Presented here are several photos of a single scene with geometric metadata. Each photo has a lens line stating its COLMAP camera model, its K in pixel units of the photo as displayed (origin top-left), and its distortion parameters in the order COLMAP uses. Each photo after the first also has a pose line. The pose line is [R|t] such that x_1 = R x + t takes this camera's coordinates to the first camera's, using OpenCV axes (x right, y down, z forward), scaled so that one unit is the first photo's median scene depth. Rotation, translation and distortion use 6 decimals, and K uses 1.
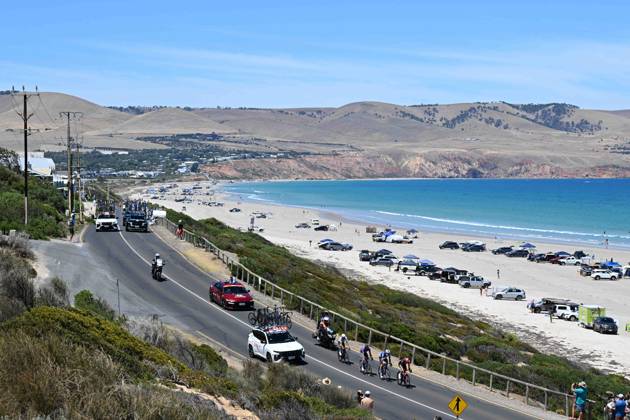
lens RADIAL K [[1386.6, 0, 364.3], [0, 1386.6, 232.8], [0, 0, 1]] dist [0.458015, 0.008731]
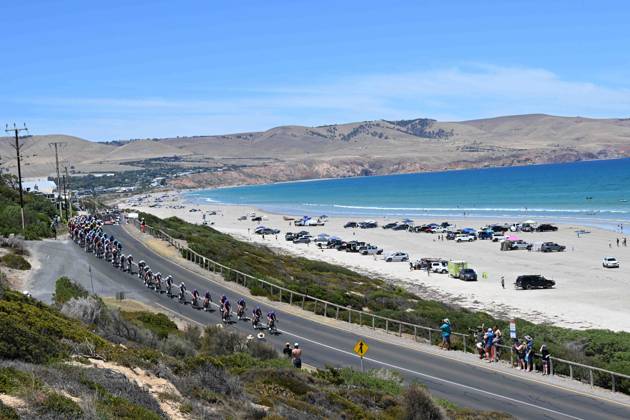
lens RADIAL K [[1386.6, 0, 364.3], [0, 1386.6, 232.8], [0, 0, 1]] dist [0.458015, 0.008731]
pose [[0.994485, -0.067712, 0.080097, -0.034354], [0.065643, 0.997445, 0.028188, -0.020156], [-0.081801, -0.022775, 0.996388, -0.345680]]
